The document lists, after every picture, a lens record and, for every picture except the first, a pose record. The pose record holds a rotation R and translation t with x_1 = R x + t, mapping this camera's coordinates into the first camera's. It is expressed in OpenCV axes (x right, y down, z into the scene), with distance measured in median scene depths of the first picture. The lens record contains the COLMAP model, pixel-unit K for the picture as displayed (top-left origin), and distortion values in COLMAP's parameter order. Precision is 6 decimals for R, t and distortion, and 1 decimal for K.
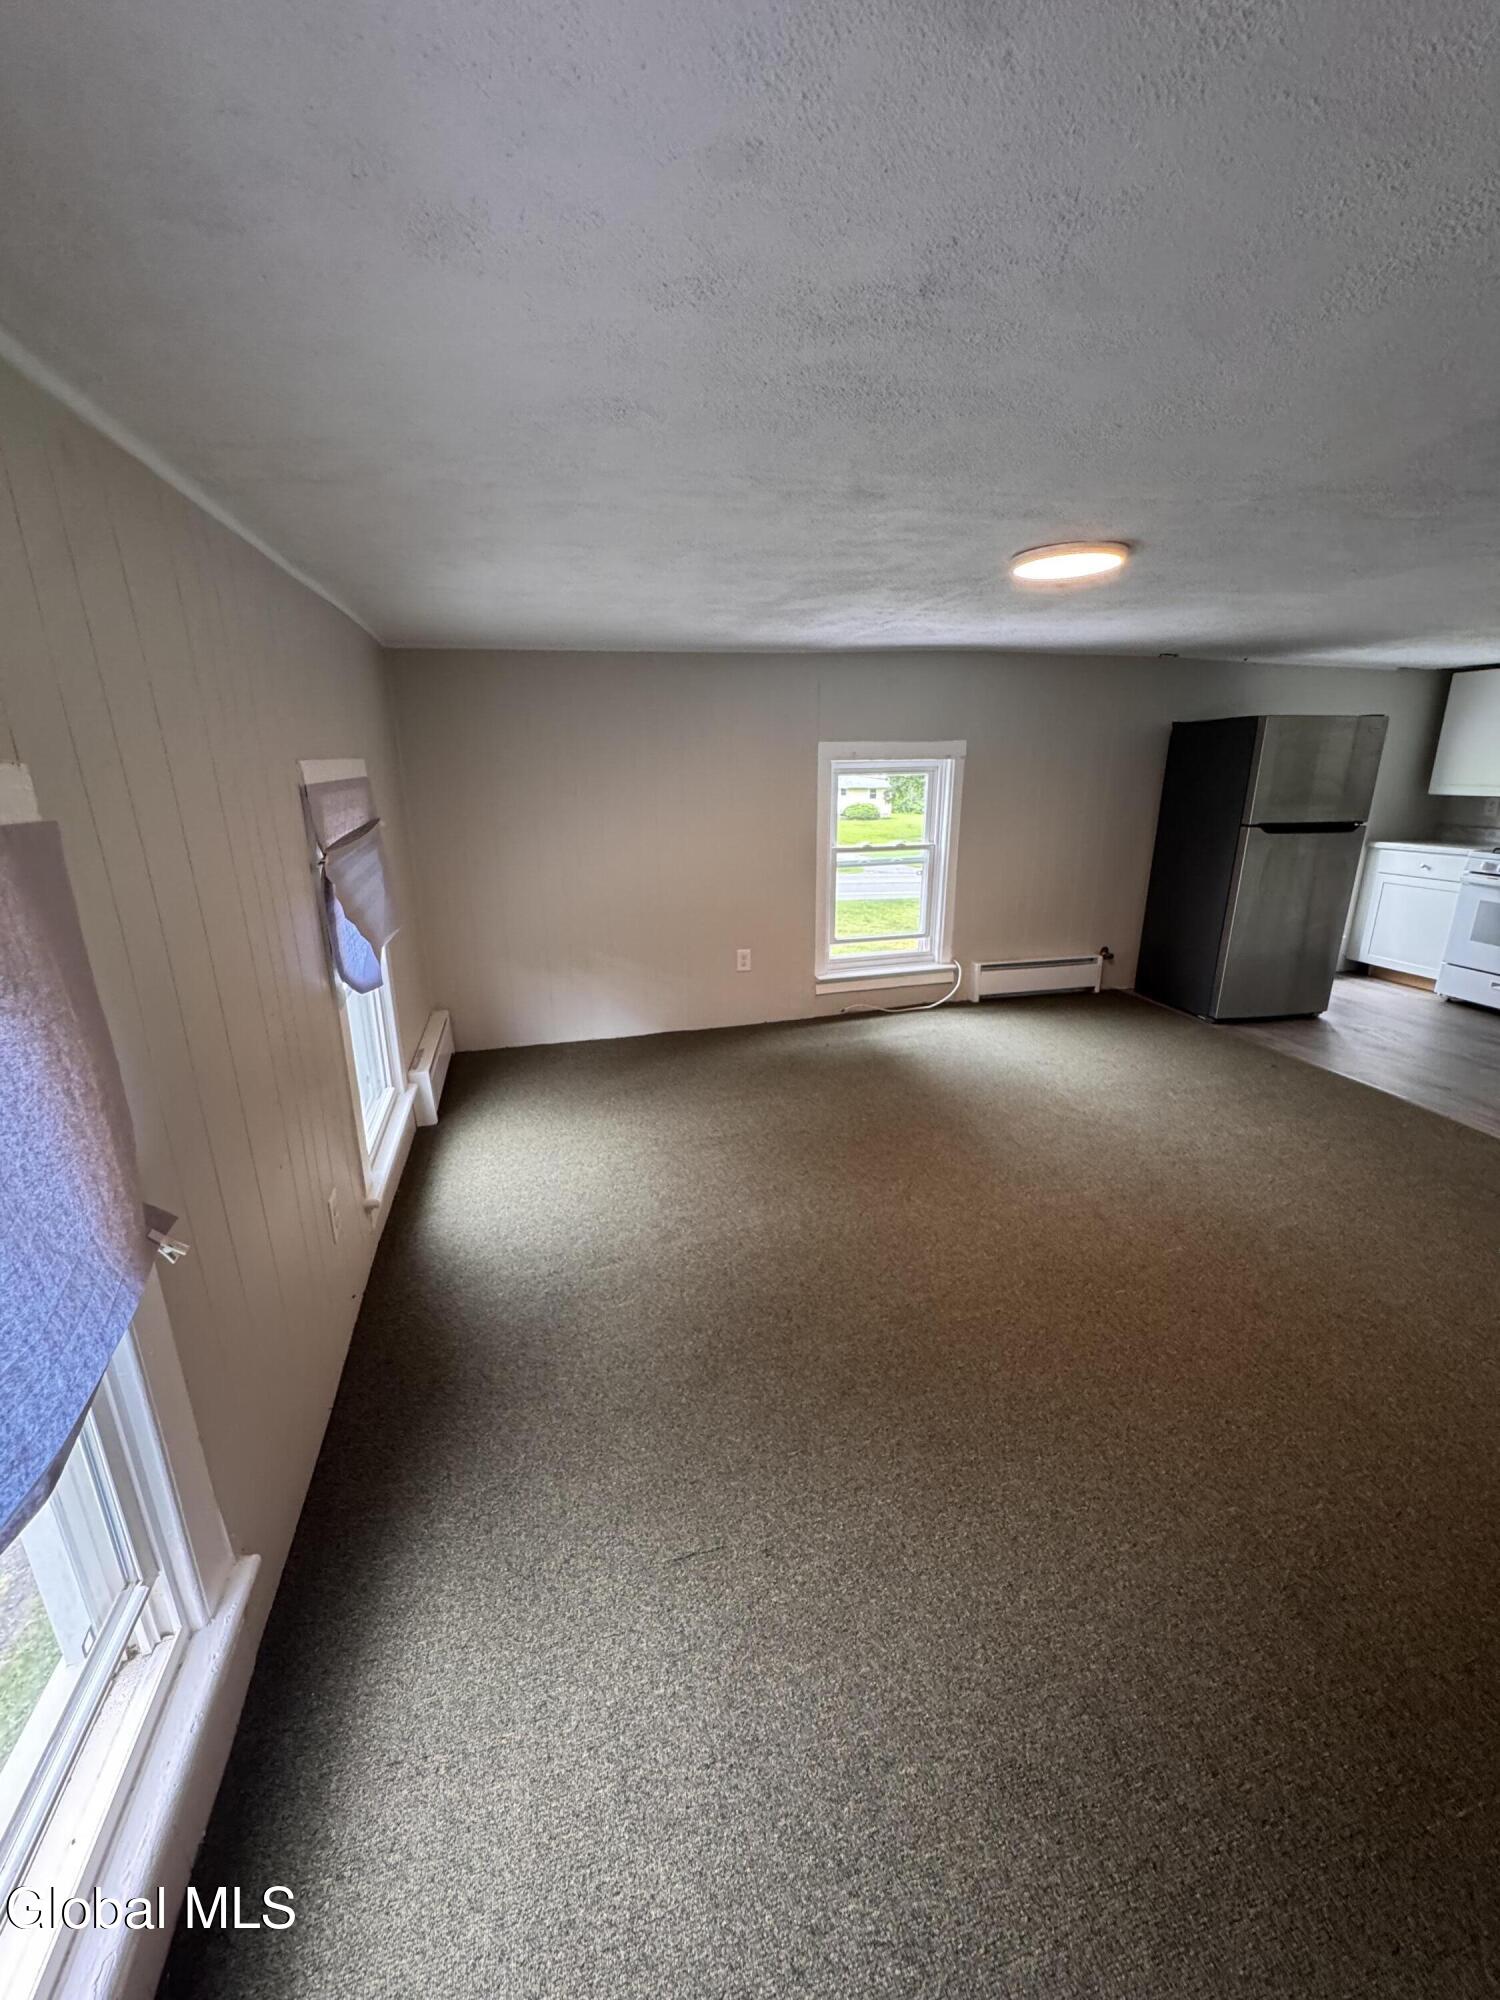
lens RADIAL K [[801.9, 0, 751.2], [0, 801.9, 995.4], [0, 0, 1]] dist [-0.007686, 0.000761]
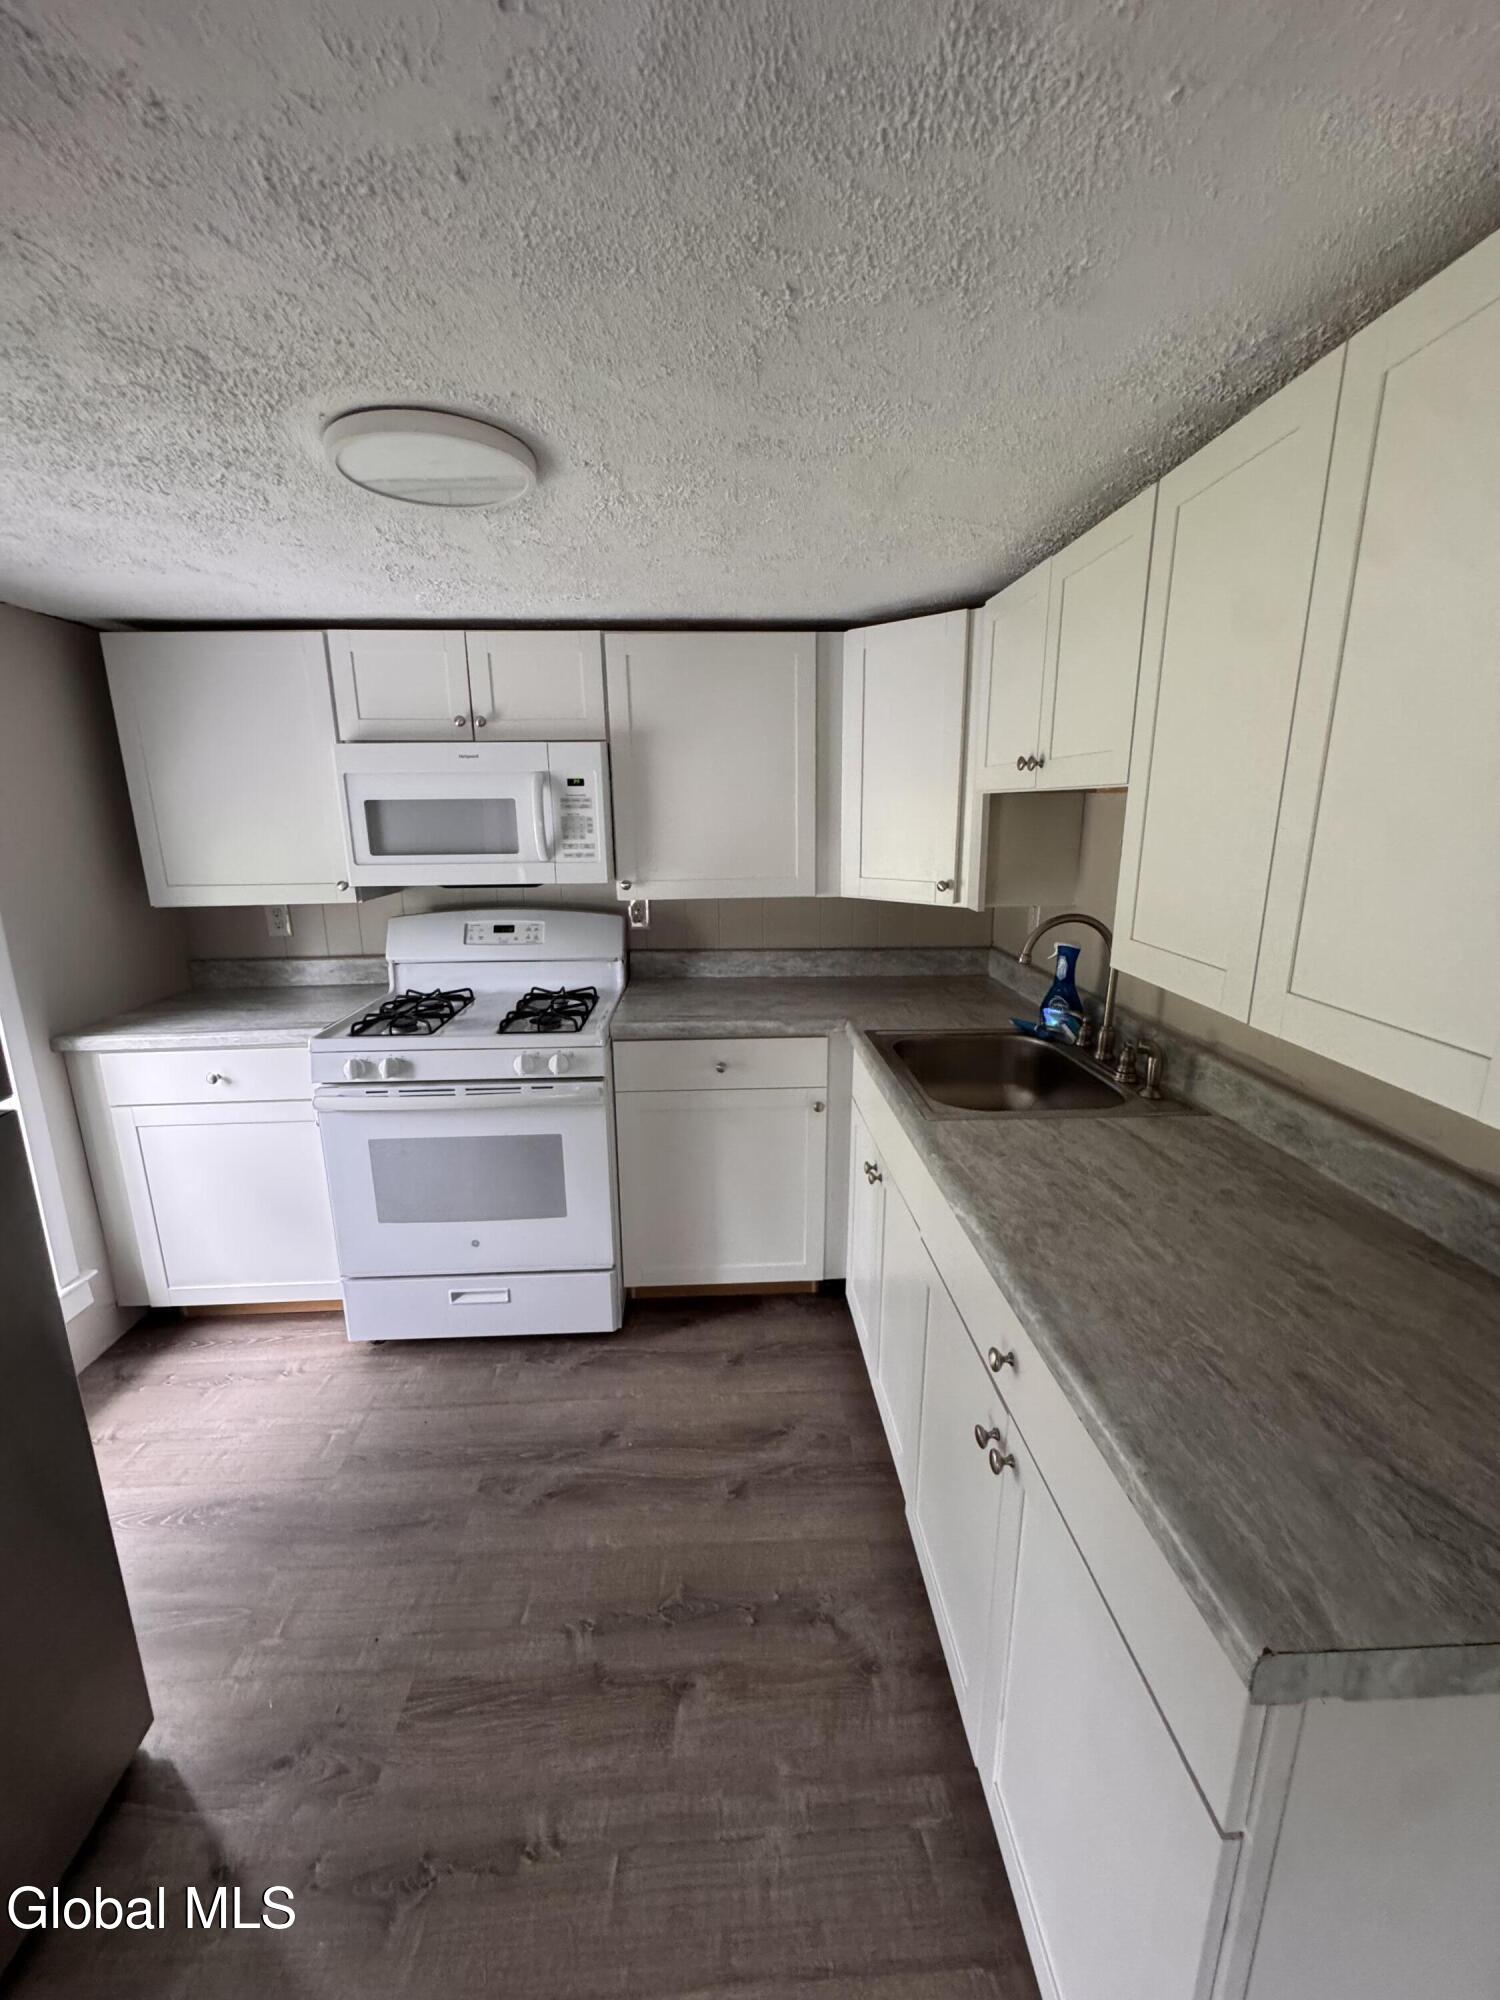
lens RADIAL K [[801.9, 0, 761.1], [0, 801.9, 1002.9], [0, 0, 1]] dist [-0.007686, 0.000761]
pose [[0.197043, -0.219351, 0.955541, 0.565274], [0.281839, 0.946181, 0.159084, -0.208593], [-0.939011, 0.237962, 0.248260, 0.688376]]
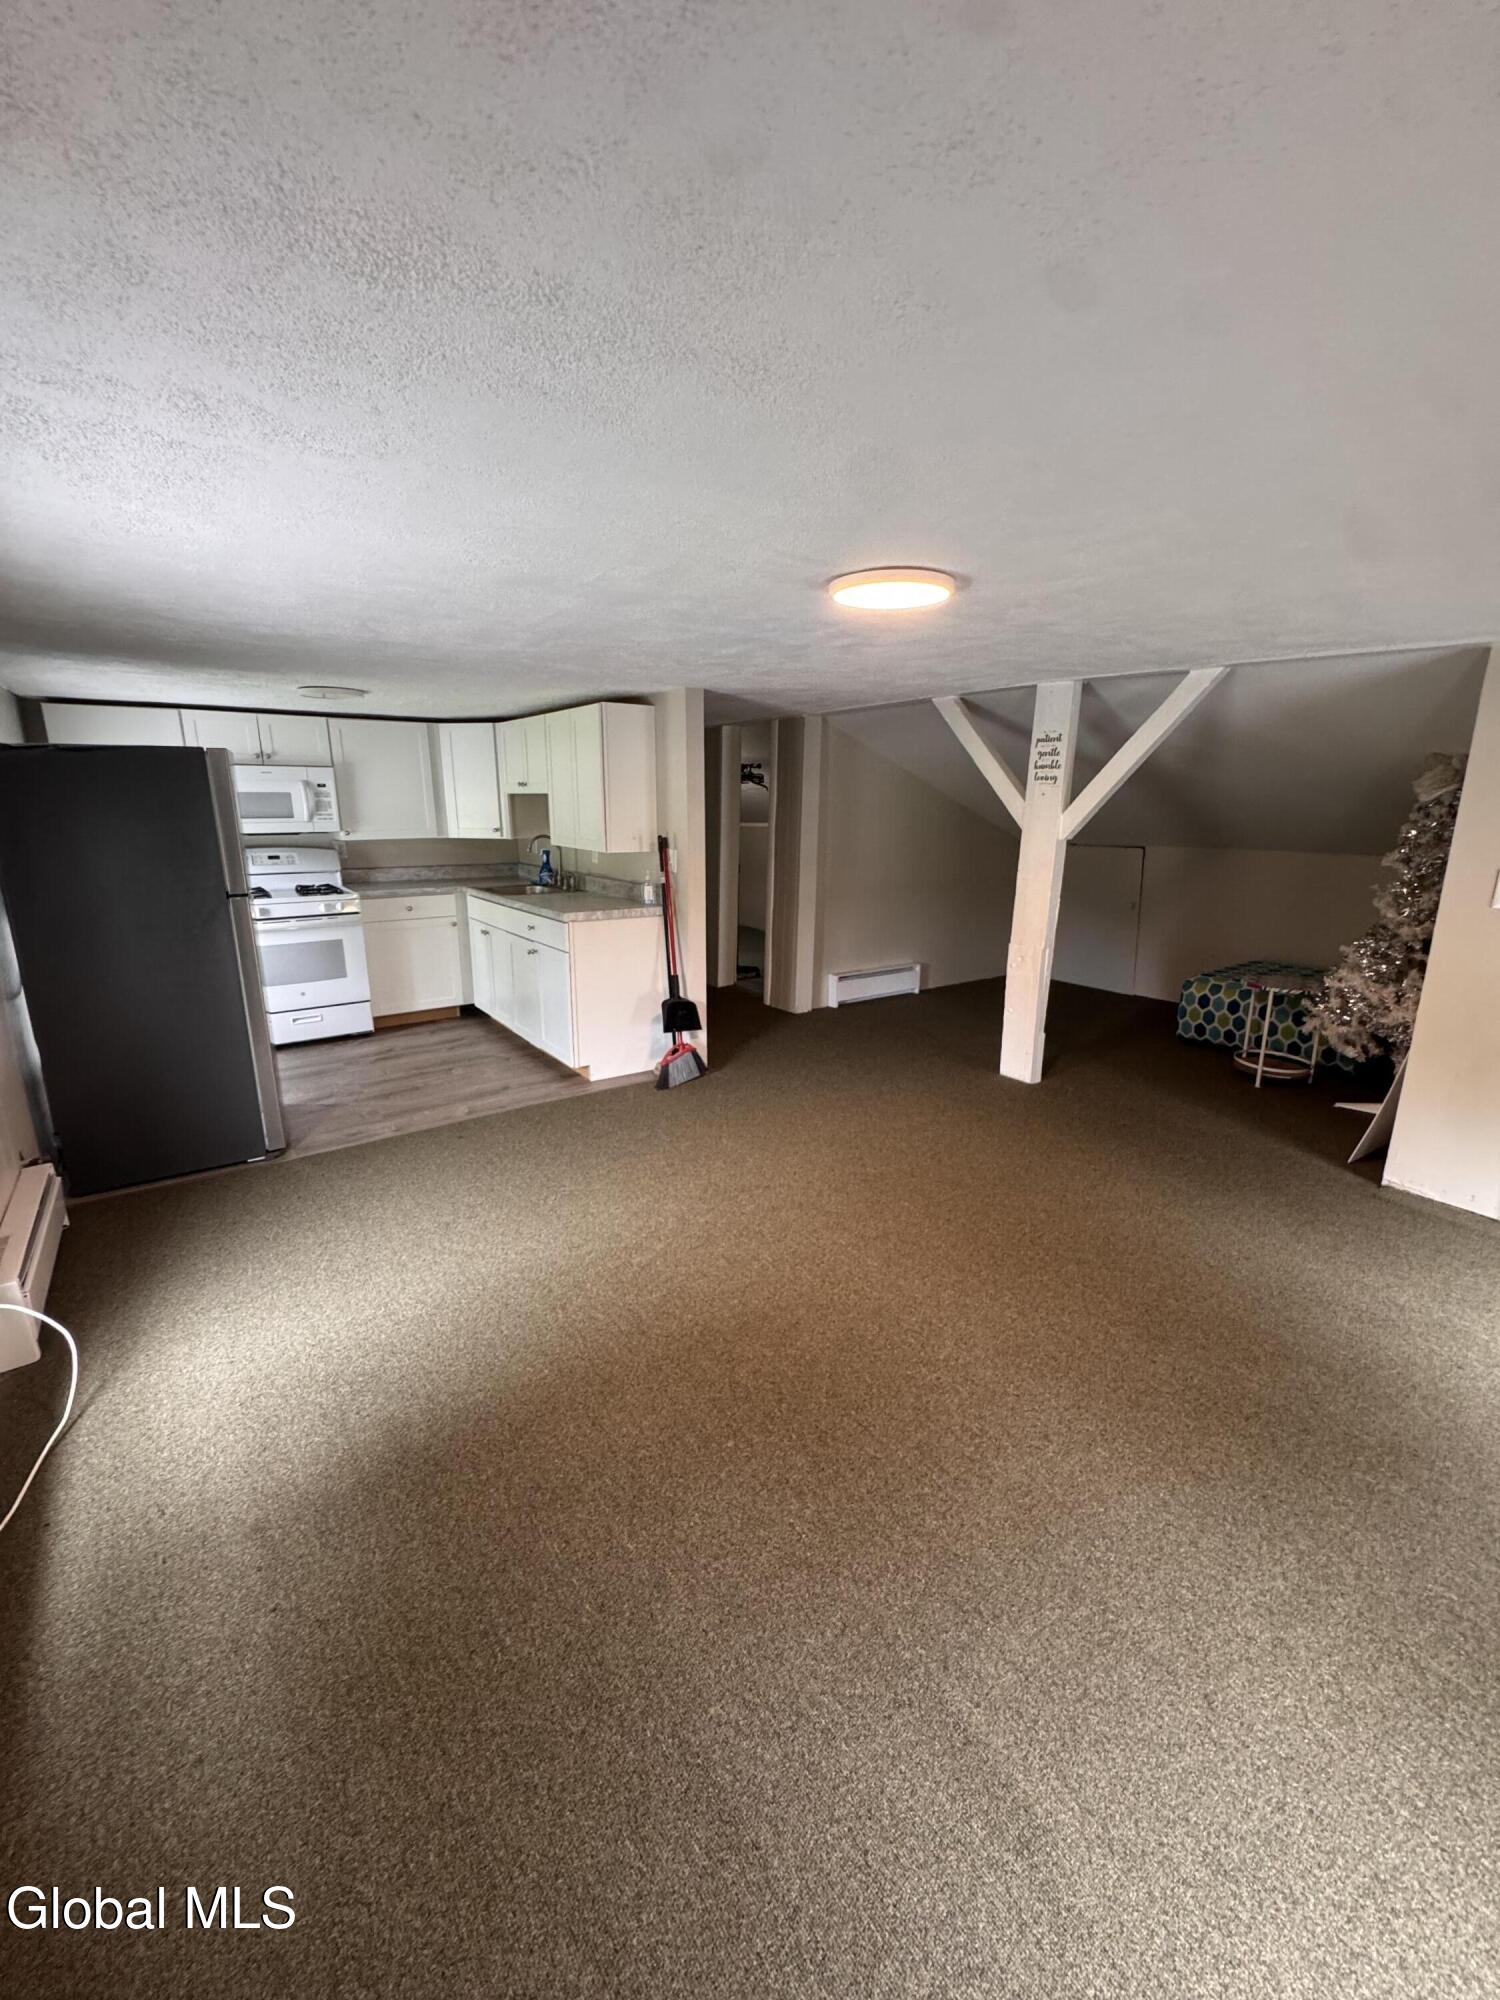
lens RADIAL K [[801.9, 0, 748.7], [0, 801.9, 999.3], [0, 0, 1]] dist [-0.007686, 0.000761]
pose [[-0.354219, -0.219460, 0.909047, -0.224029], [0.261250, 0.910149, 0.321524, -0.224308], [-0.897929, 0.351379, -0.265059, 0.755601]]
